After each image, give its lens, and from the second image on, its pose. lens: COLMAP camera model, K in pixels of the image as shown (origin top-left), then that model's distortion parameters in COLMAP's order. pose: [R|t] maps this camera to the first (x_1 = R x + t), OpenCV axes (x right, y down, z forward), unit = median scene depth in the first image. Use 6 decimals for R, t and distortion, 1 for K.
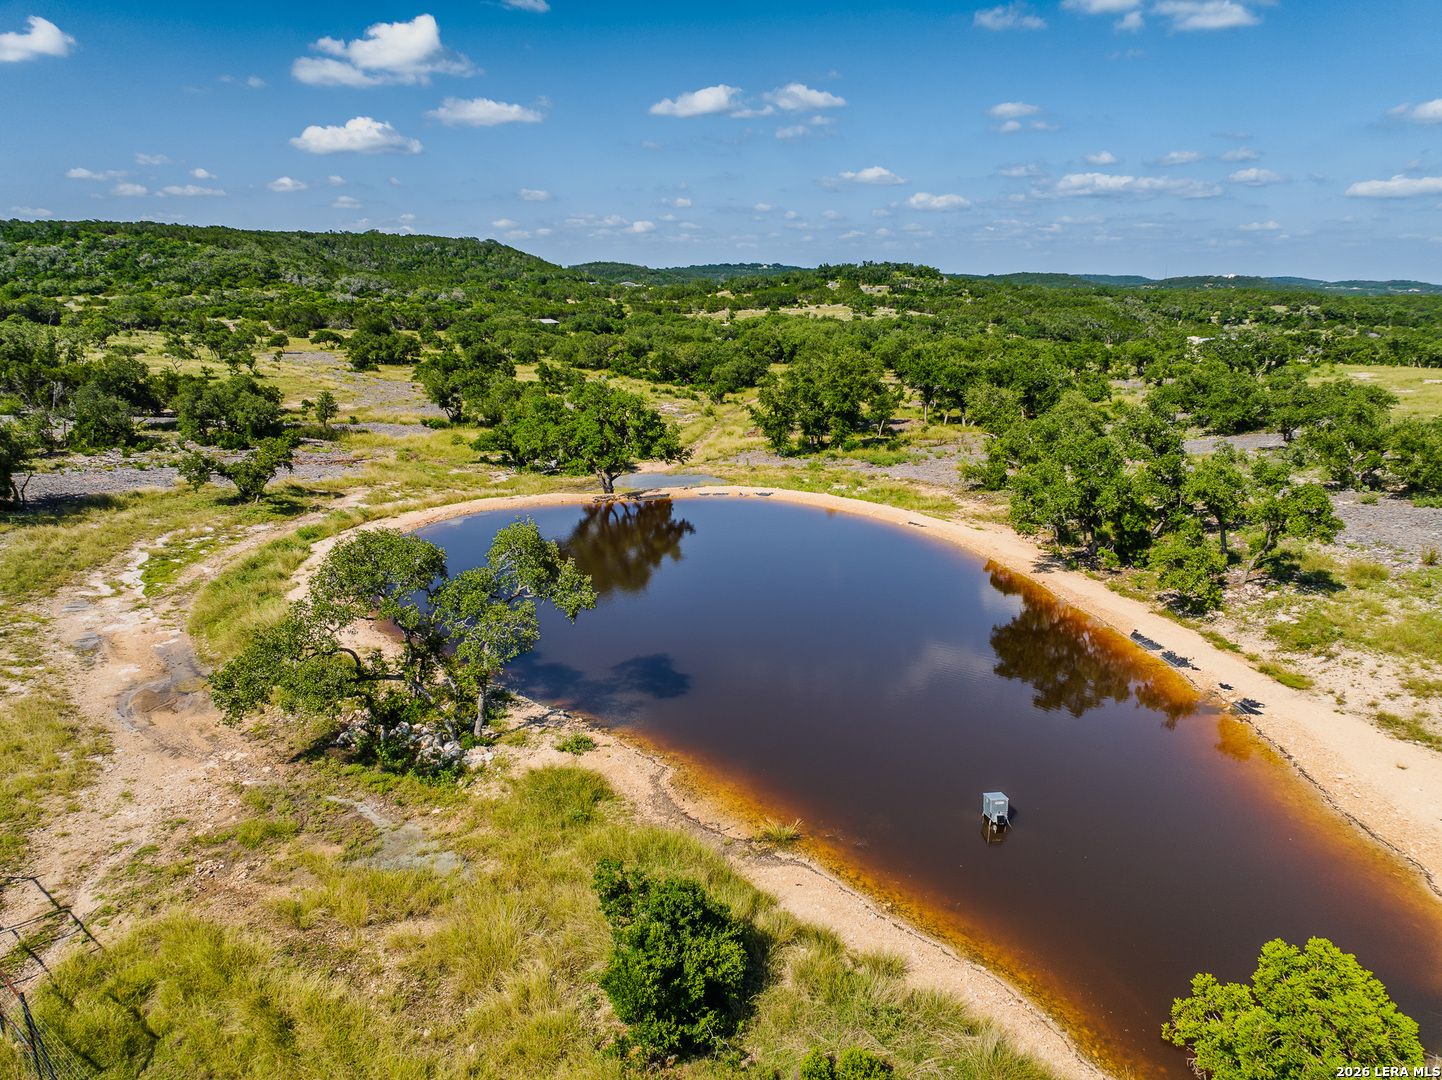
lens RADIAL K [[1015.3, 0, 721.0], [0, 1015.3, 540.0], [0, 0, 1]] dist [-0.024532, -0.004358]
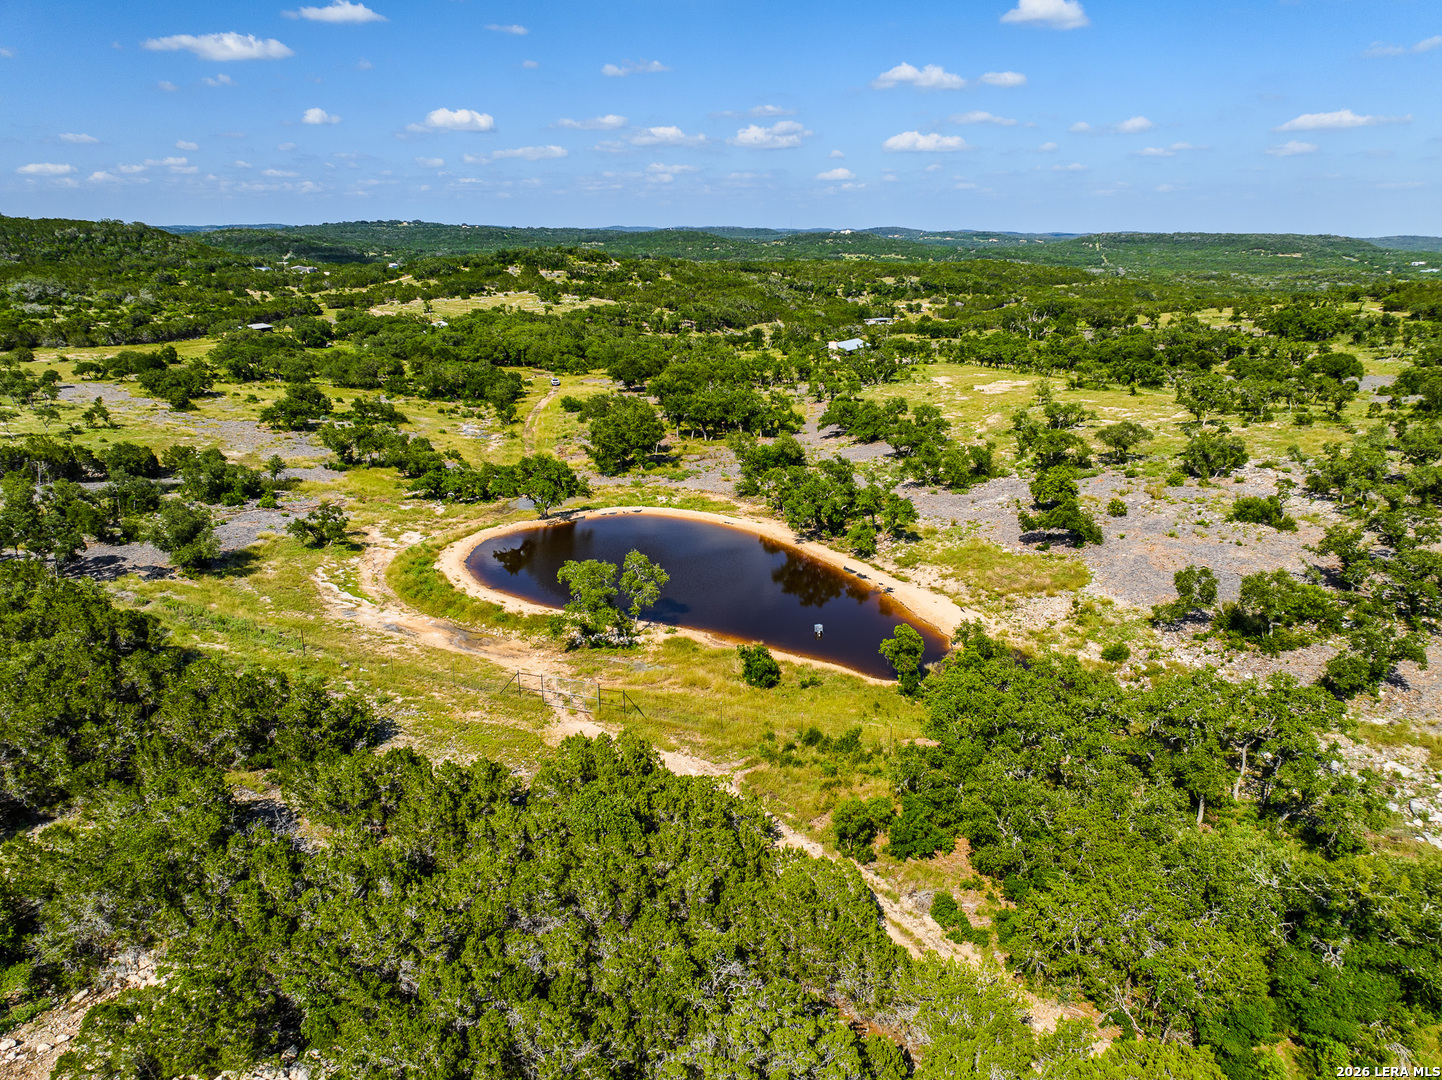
lens RADIAL K [[1015.3, 0, 721.0], [0, 1015.3, 540.0], [0, 0, 1]] dist [-0.024532, -0.004358]
pose [[0.943403, -0.100395, 0.316089, -0.364826], [0.086158, 0.994549, 0.058736, -0.081636], [-0.320263, -0.028178, 0.946910, -0.695463]]
